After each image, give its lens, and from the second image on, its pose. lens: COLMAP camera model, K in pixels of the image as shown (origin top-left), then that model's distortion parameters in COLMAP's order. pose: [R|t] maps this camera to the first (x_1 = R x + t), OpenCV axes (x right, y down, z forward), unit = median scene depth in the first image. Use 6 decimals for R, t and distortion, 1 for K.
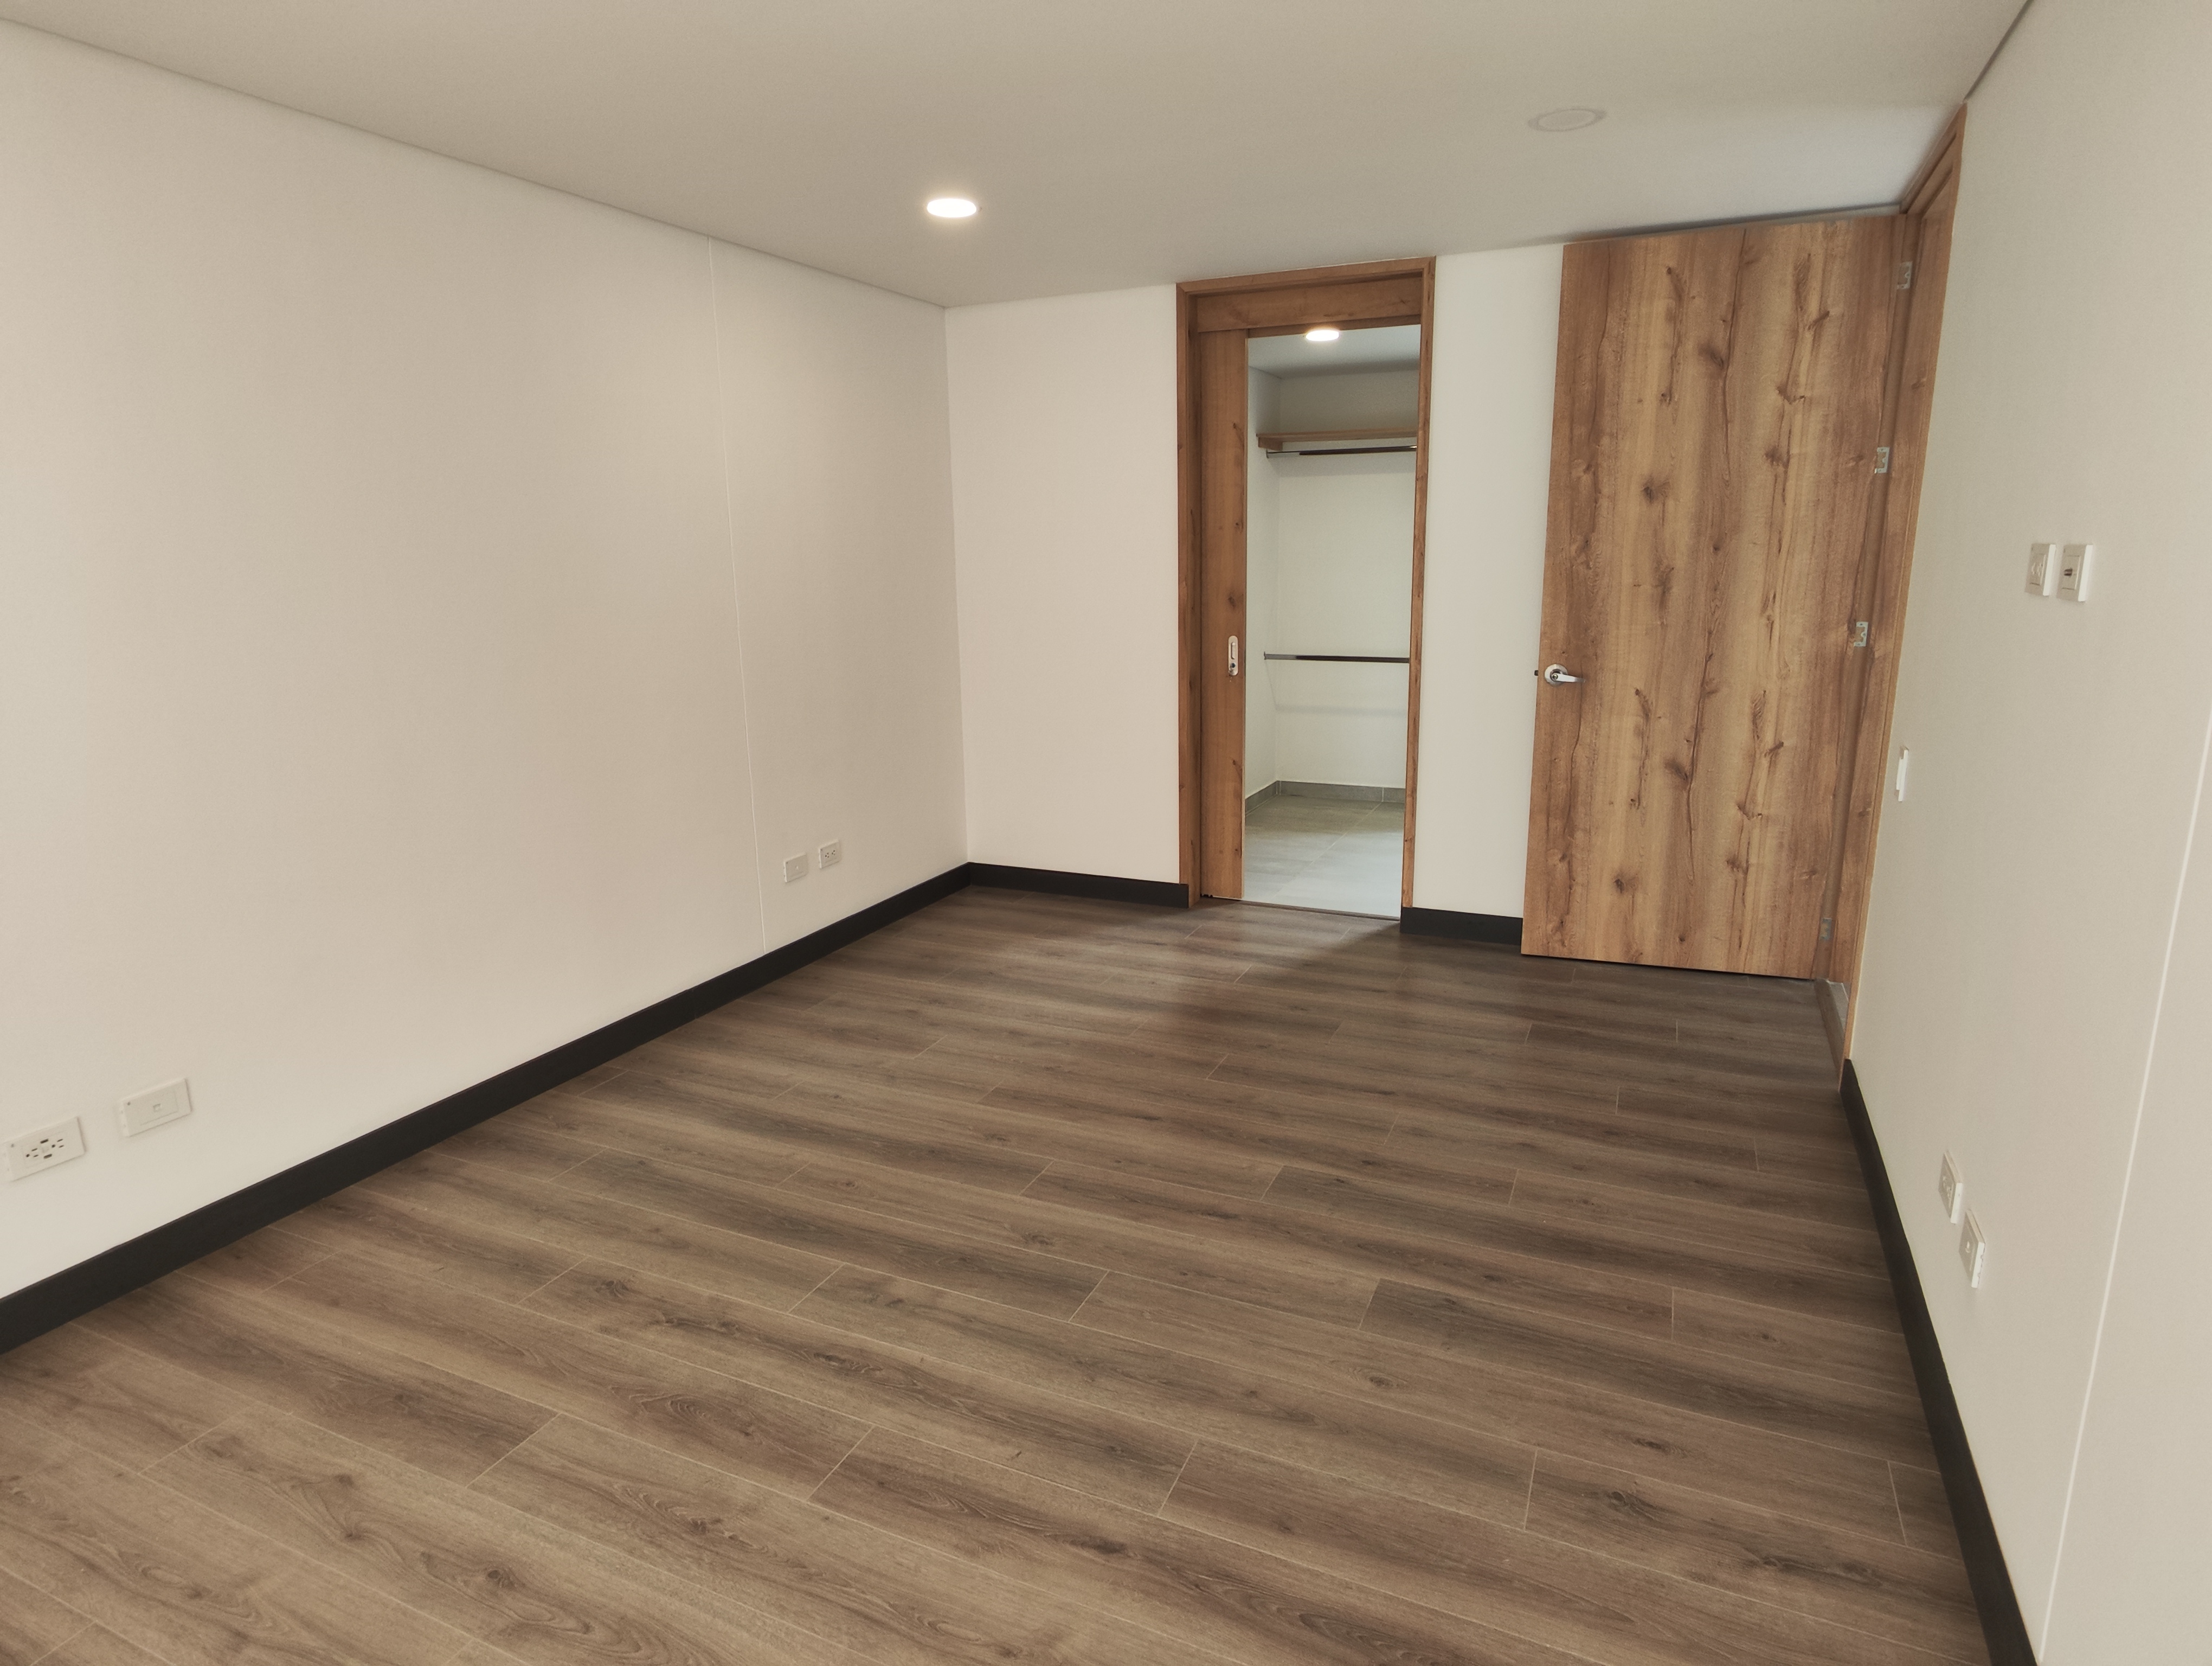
lens RADIAL K [[1254.2, 0, 1102.6], [0, 1254.2, 826.1], [0, 0, 1]] dist [-0.004848, 0.006322]
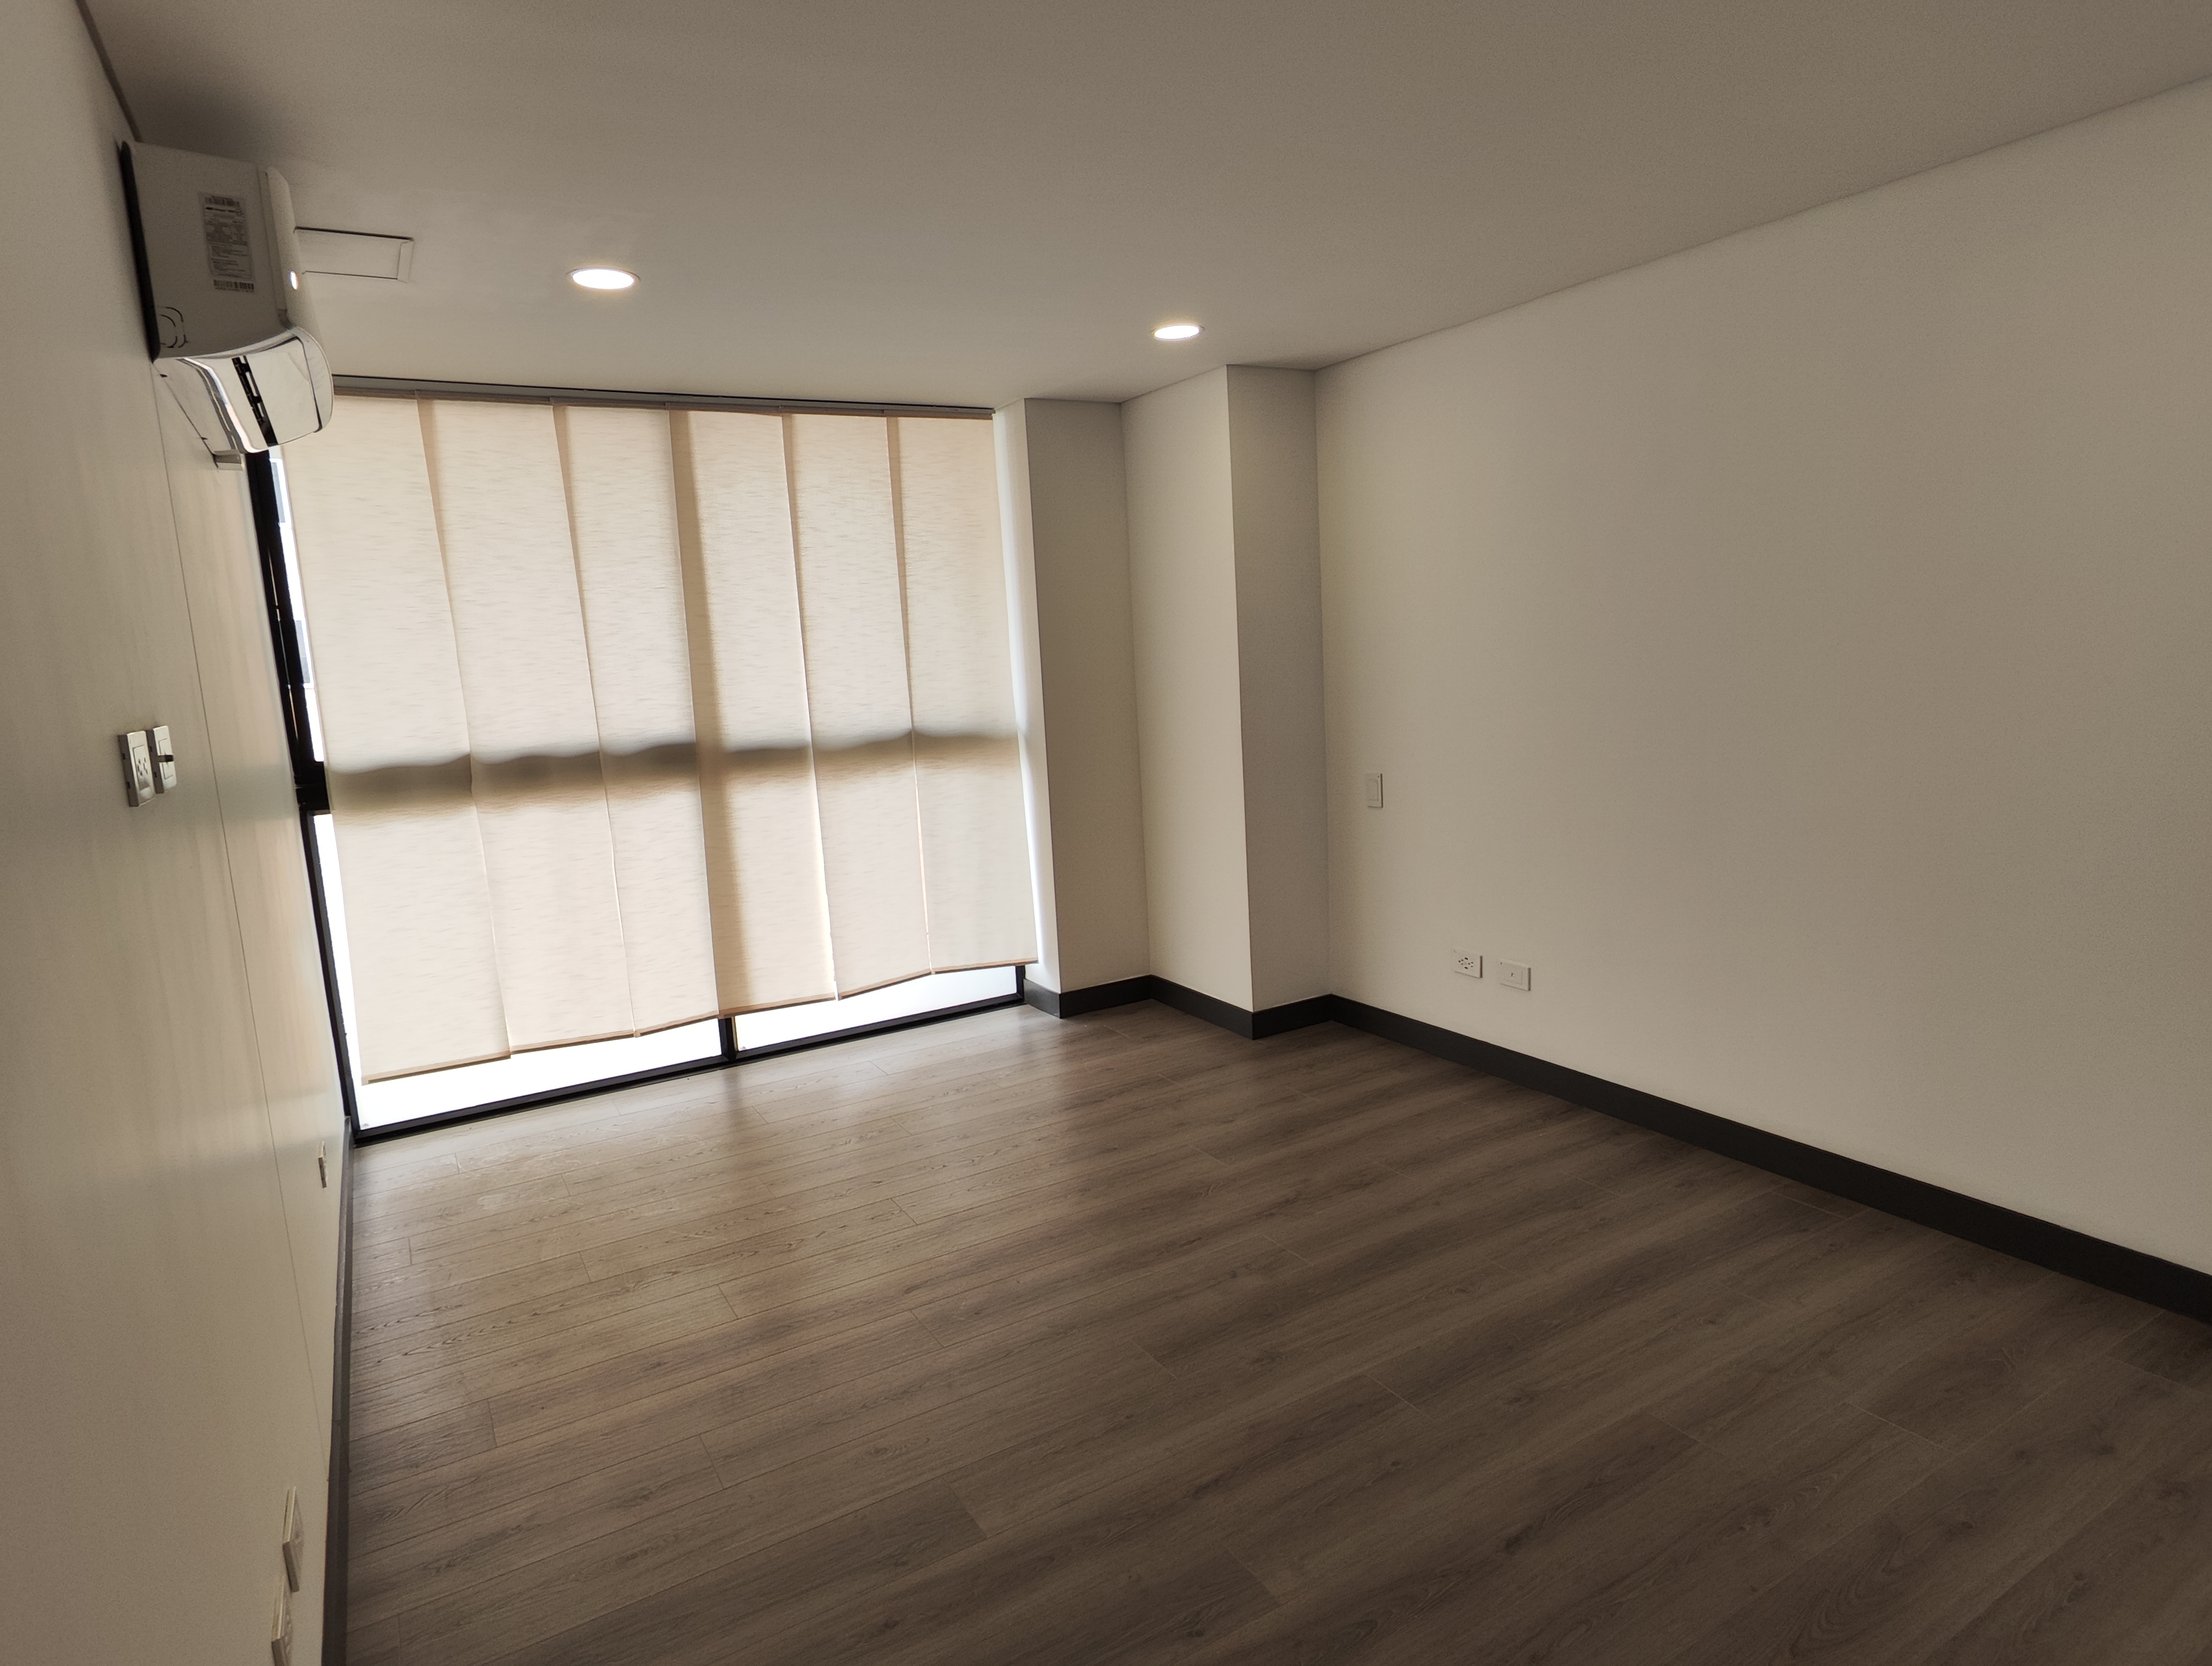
lens RADIAL K [[1254.2, 0, 1102.6], [0, 1254.2, 826.1], [0, 0, 1]] dist [-0.004848, 0.006322]
pose [[-0.576017, 0.159466, -0.801733, 0.664421], [-0.114746, 0.955302, 0.272453, -0.280478], [0.809344, 0.248933, -0.531972, 1.202414]]
